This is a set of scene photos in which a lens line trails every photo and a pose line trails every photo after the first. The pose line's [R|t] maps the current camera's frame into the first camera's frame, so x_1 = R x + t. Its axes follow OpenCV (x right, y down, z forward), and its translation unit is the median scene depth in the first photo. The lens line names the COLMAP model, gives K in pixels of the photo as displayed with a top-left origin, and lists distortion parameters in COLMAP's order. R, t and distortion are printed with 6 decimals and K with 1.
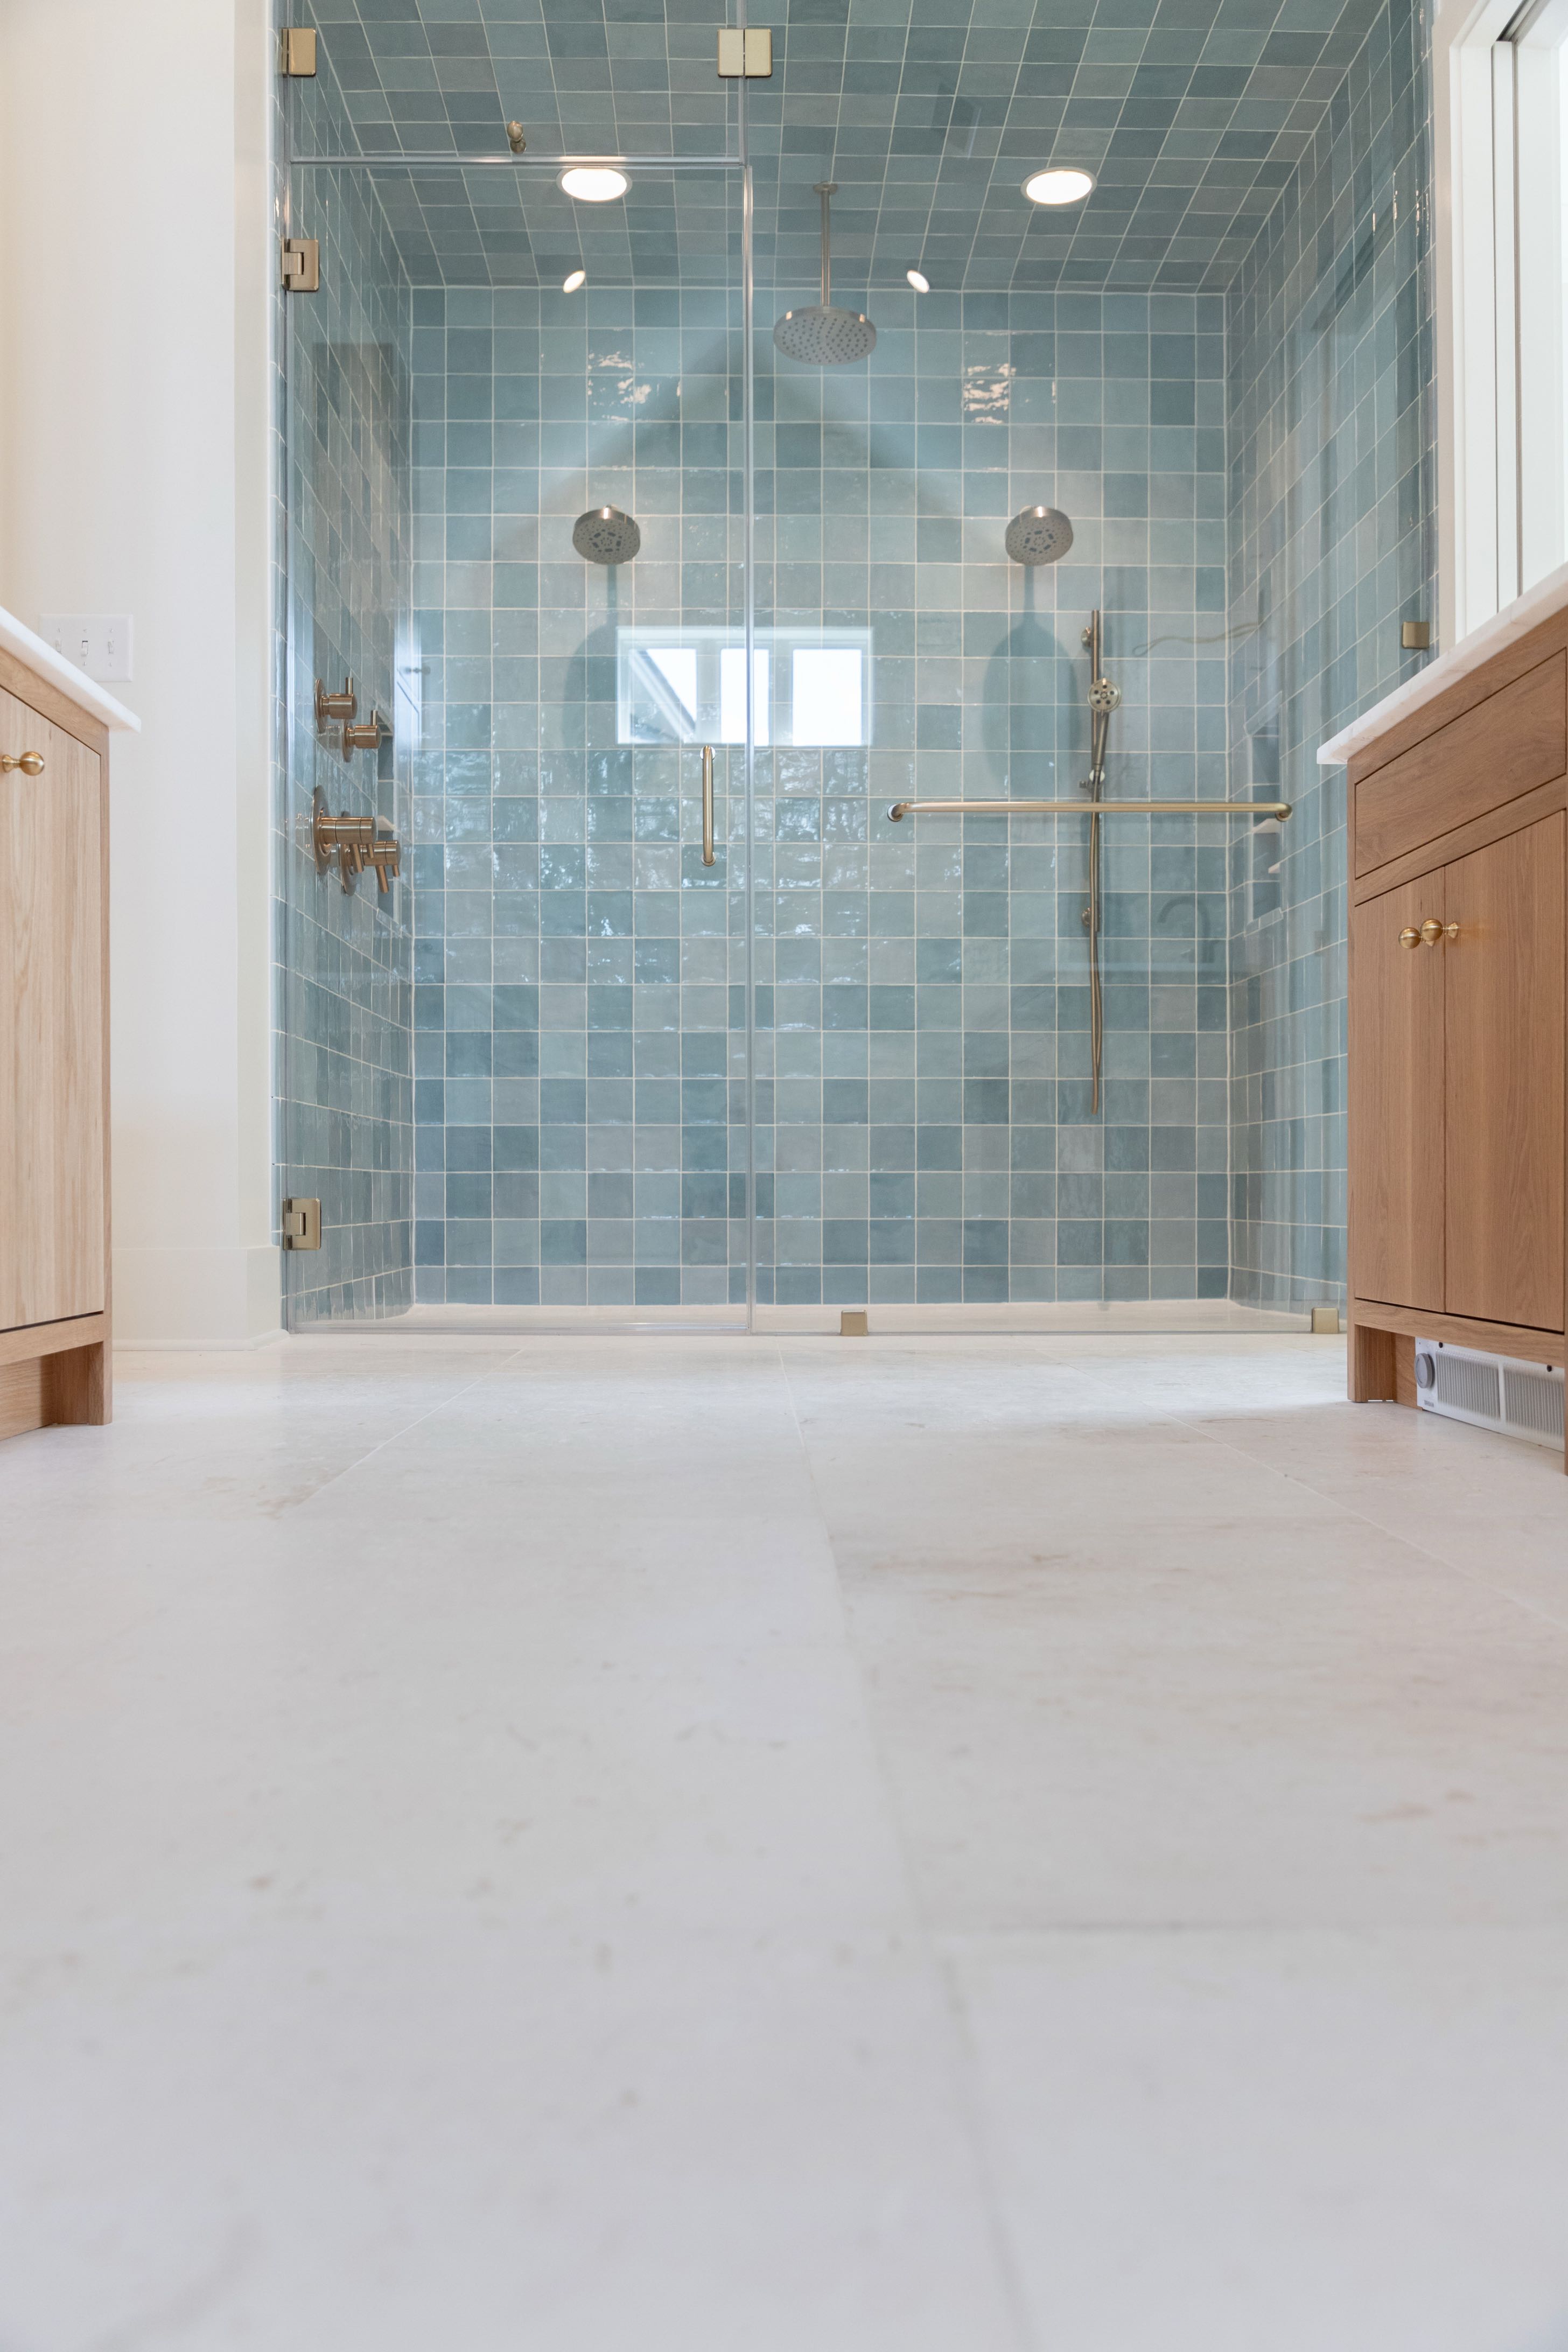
lens RADIAL K [[1992.4, 0, 782.2], [0, 1992.4, 1195.4], [0, 0, 1]] dist [-0.006845, -0.002641]
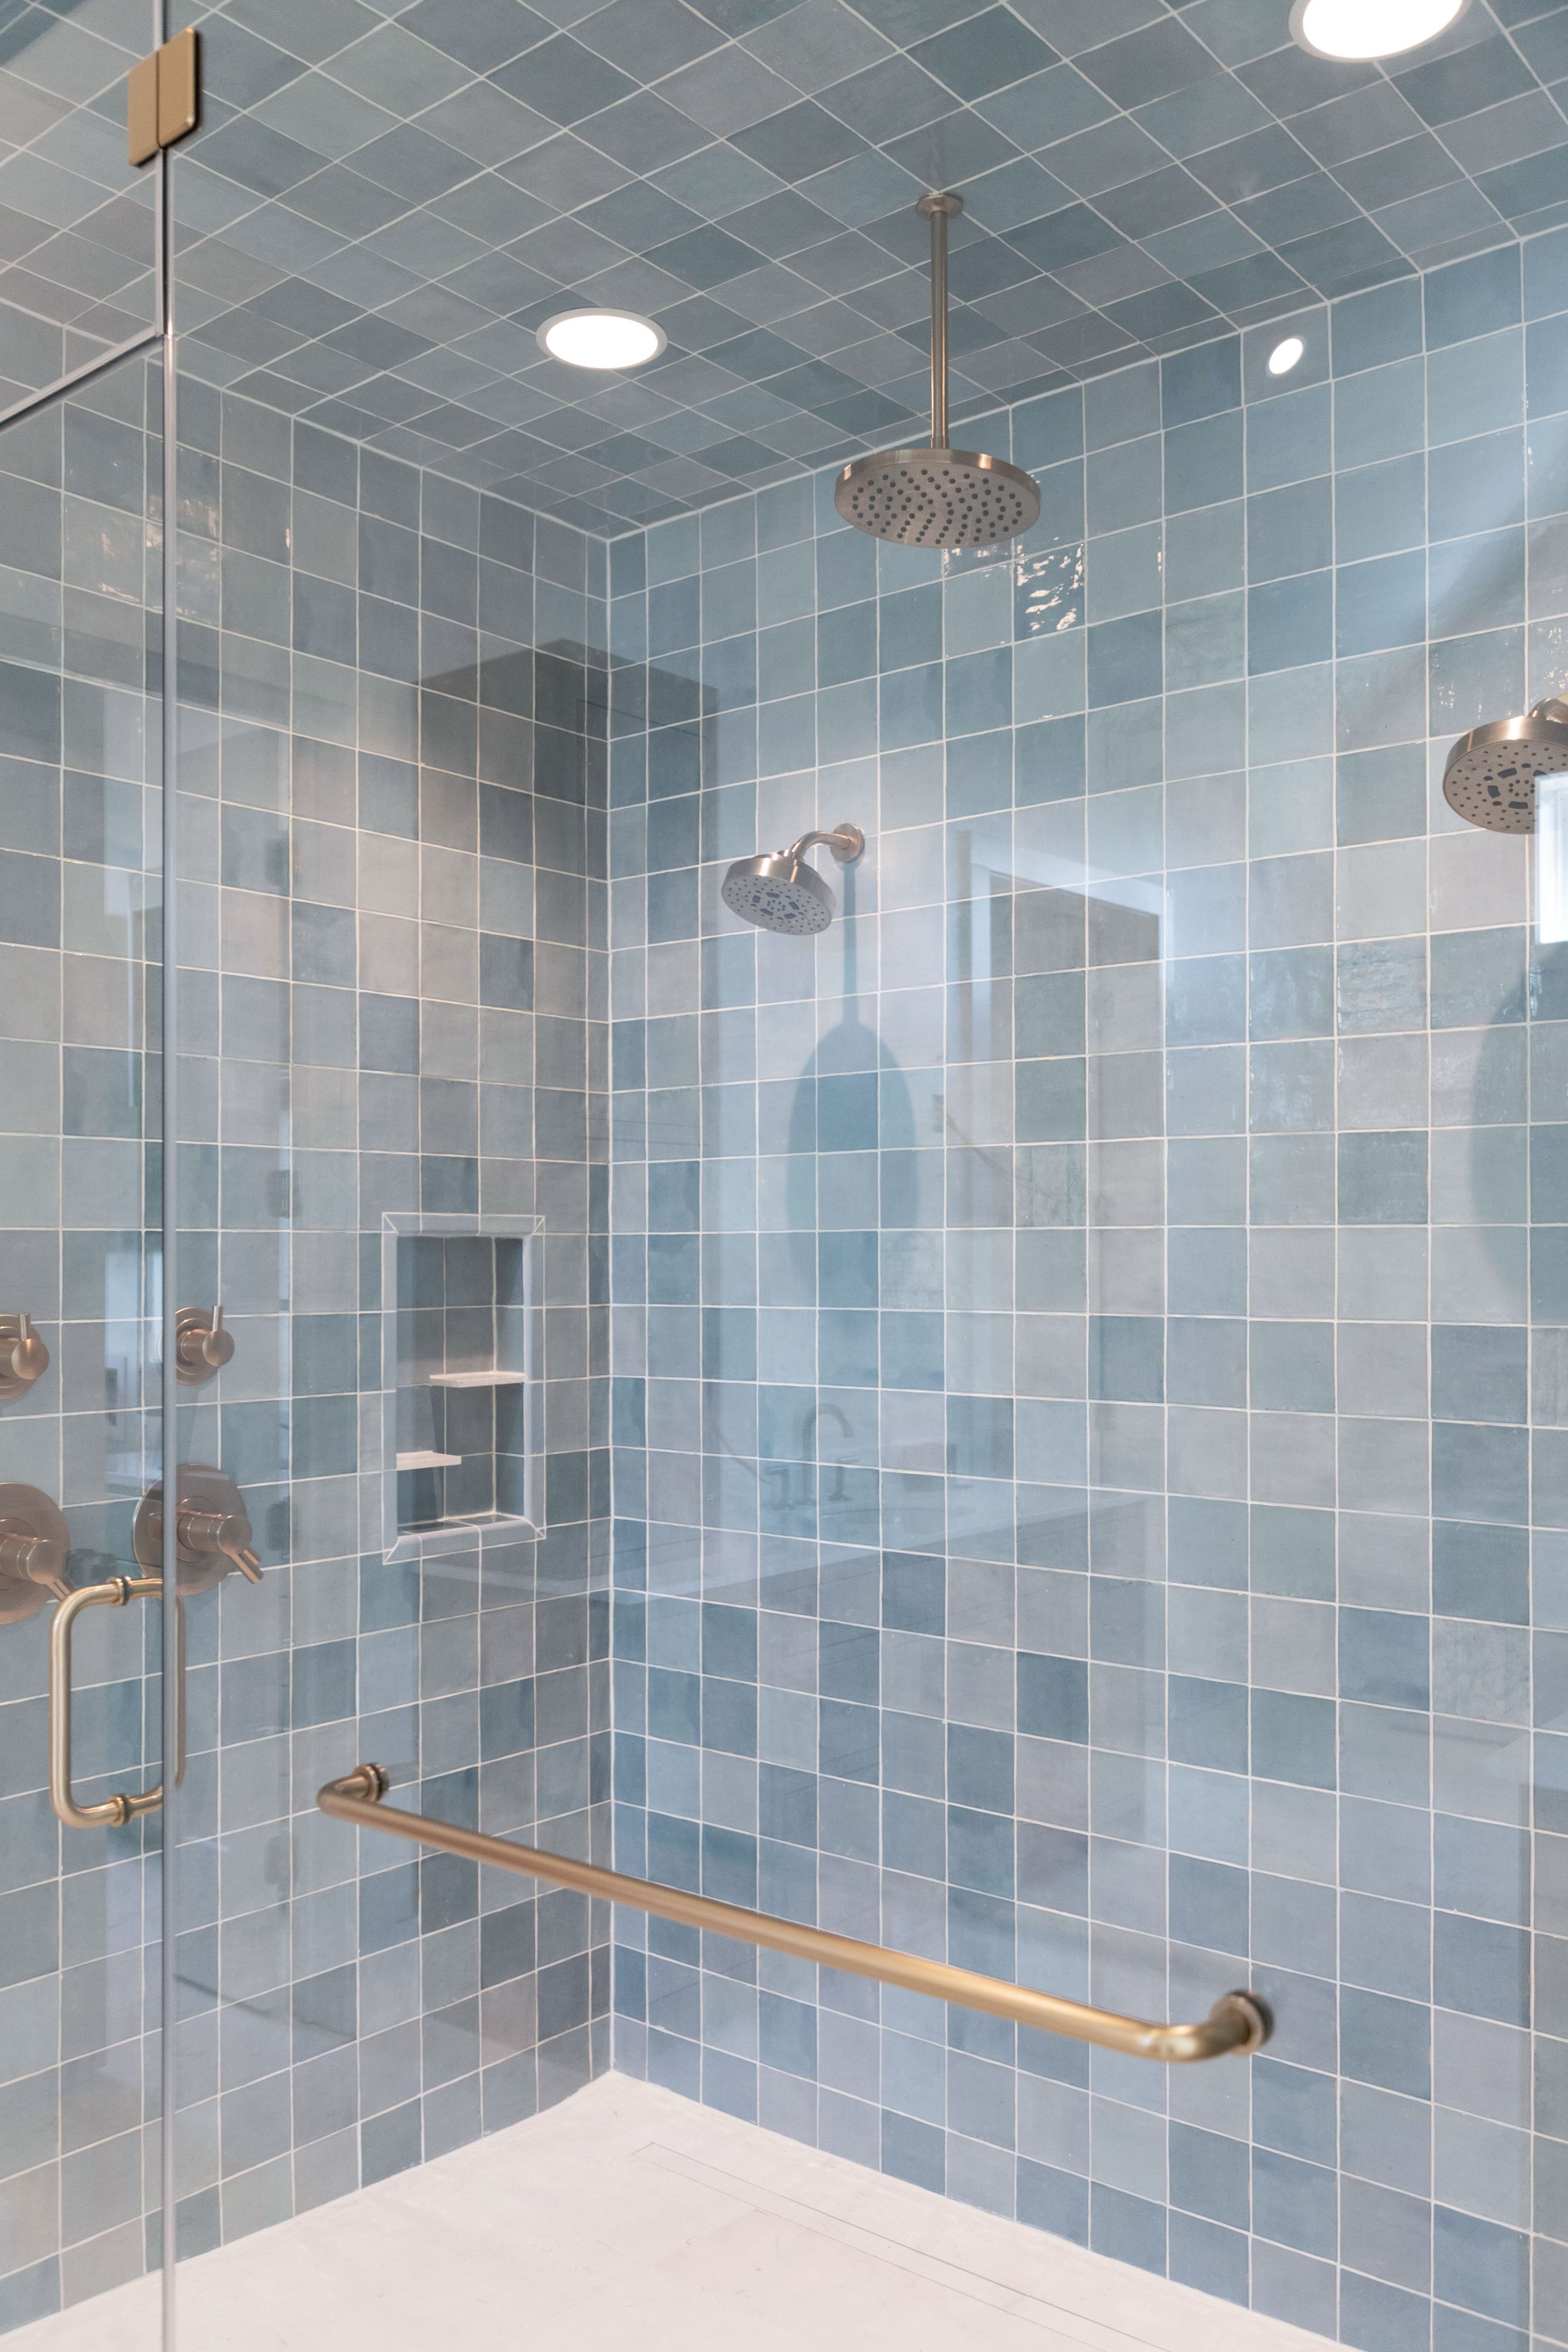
lens RADIAL K [[1926.7, 0, 764.6], [0, 1926.7, 1224.0], [0, 0, 1]] dist [-0.011469, -0.006810]
pose [[0.754096, -0.008381, -0.656710, 0.275803], [0.005466, 0.999964, -0.006485, -0.222495], [0.656741, 0.001301, 0.754115, 0.547214]]
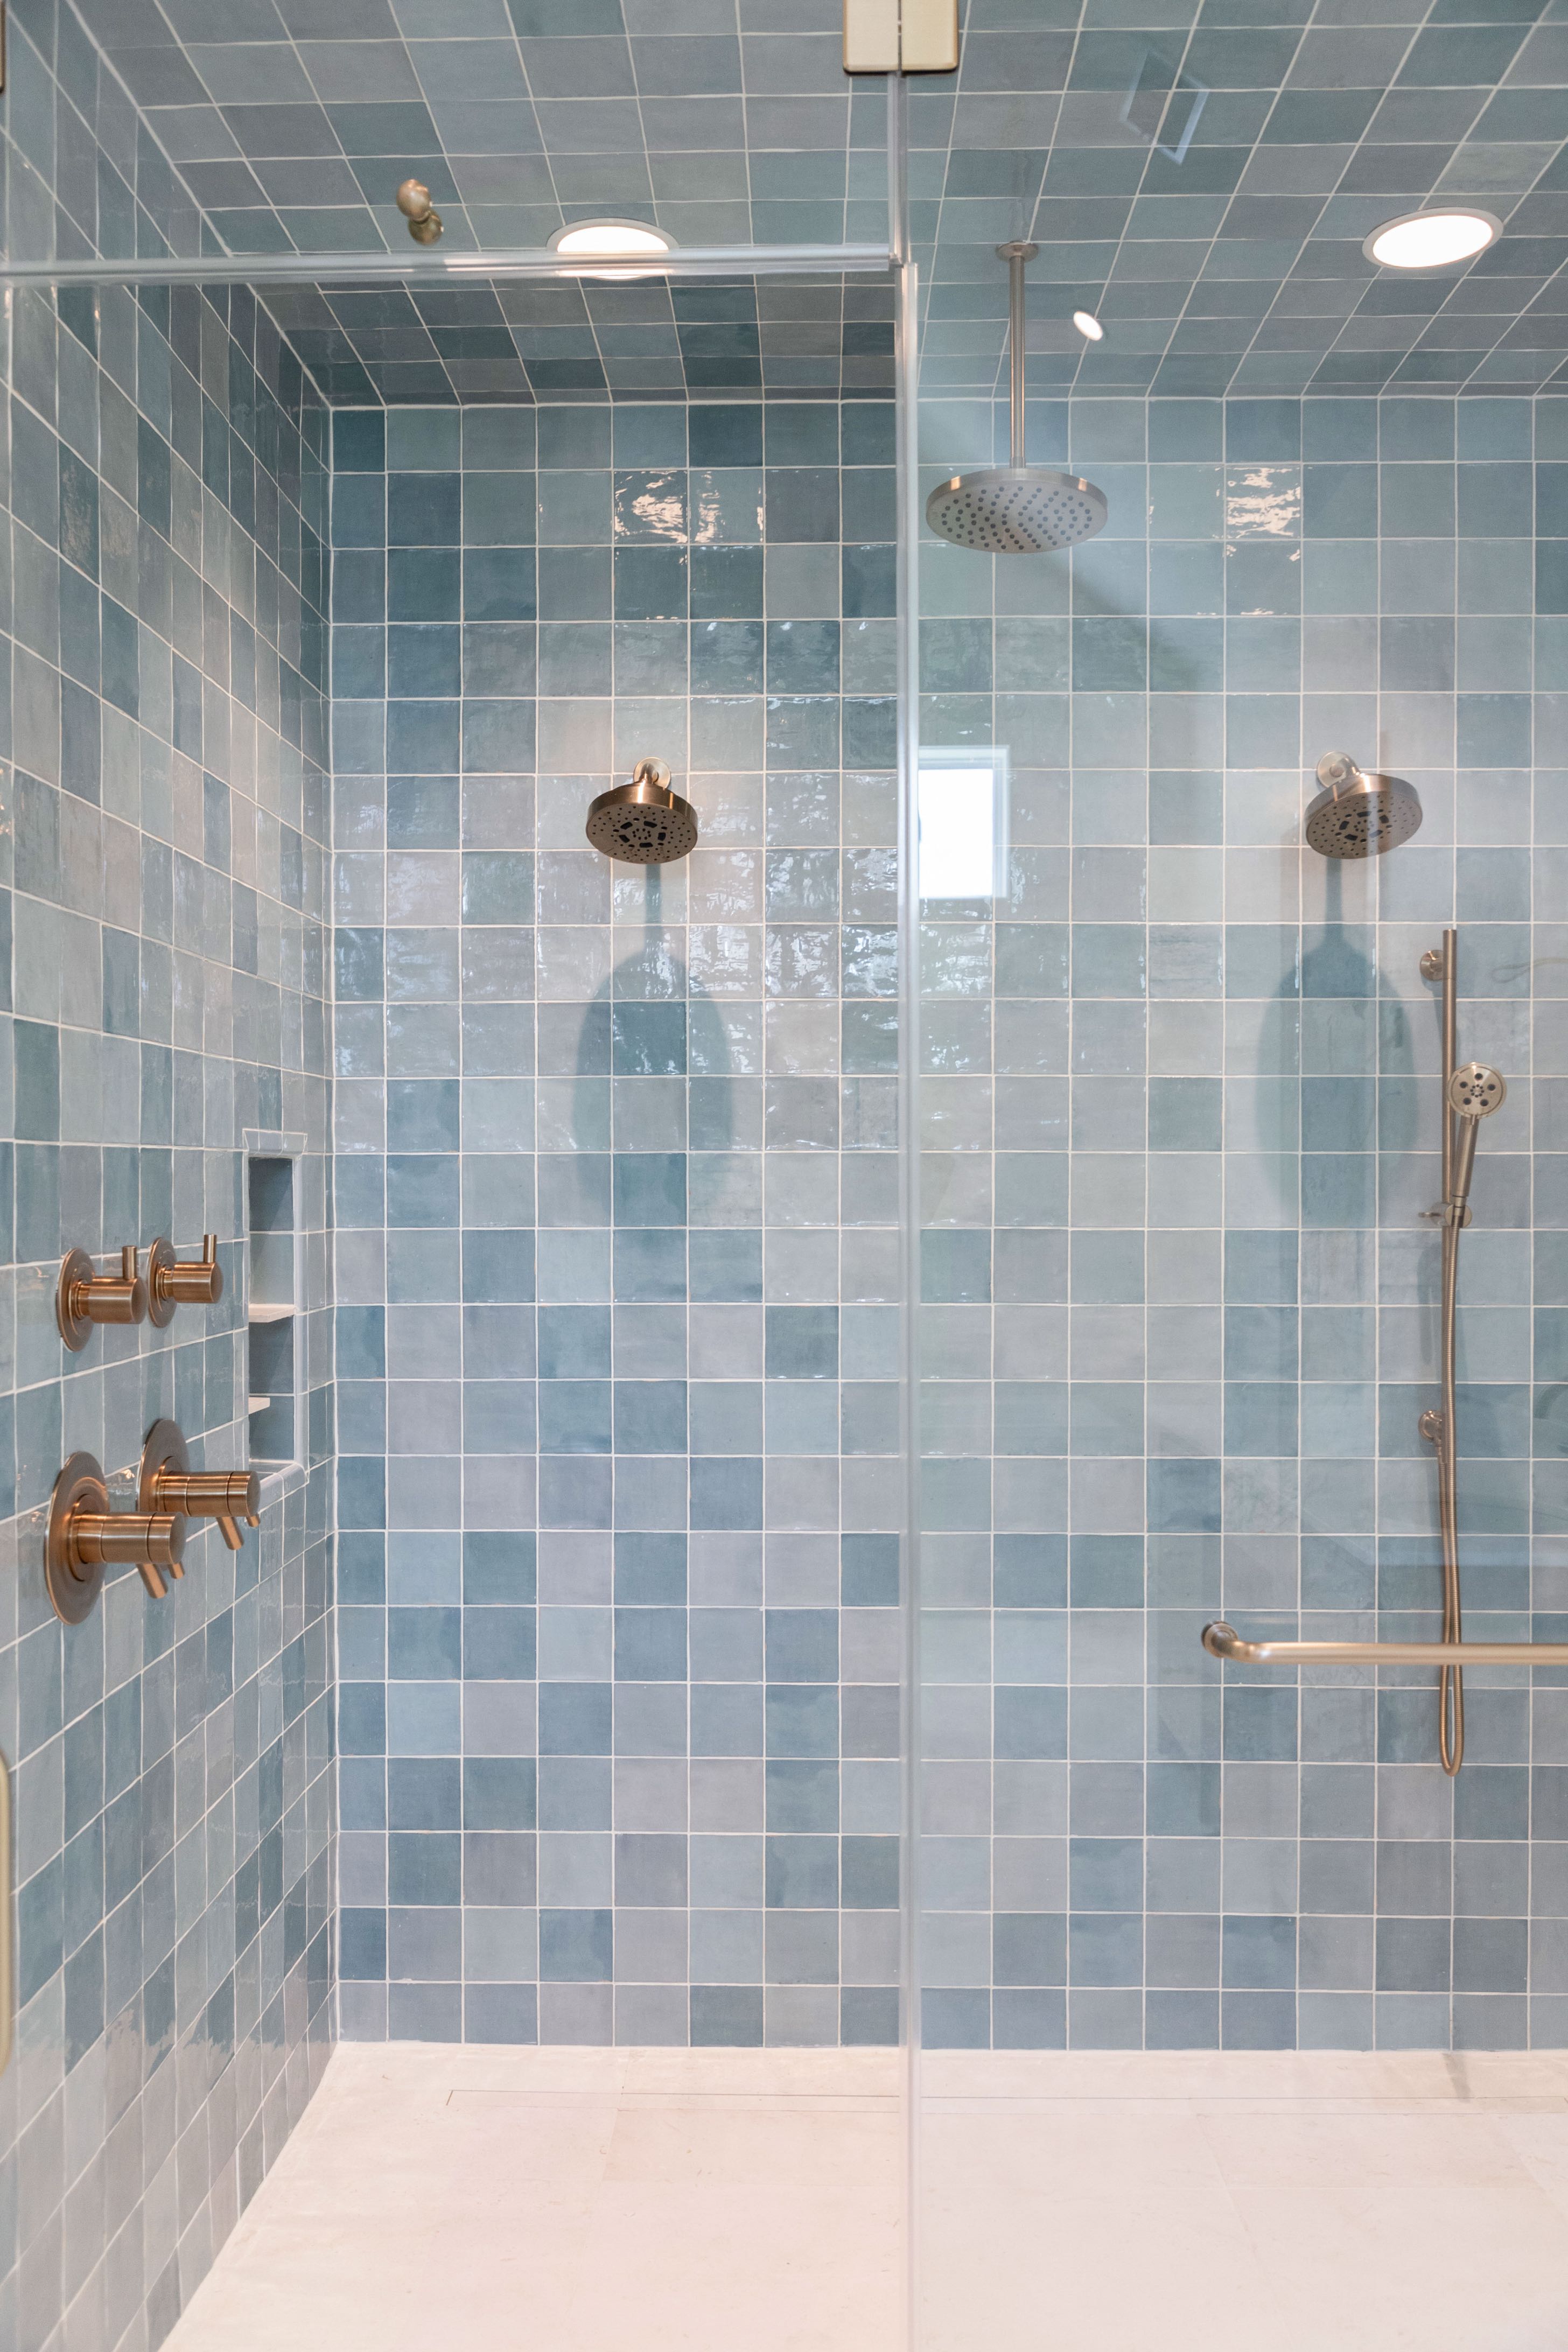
lens RADIAL K [[1992.4, 0, 772.8], [0, 1992.4, 1175.8], [0, 0, 1]] dist [-0.006845, -0.002641]
pose [[0.998940, 0.001079, -0.046013, -0.019891], [-0.000620, 0.999950, 0.009984, -0.223088], [0.046021, -0.009945, 0.998891, 0.383052]]
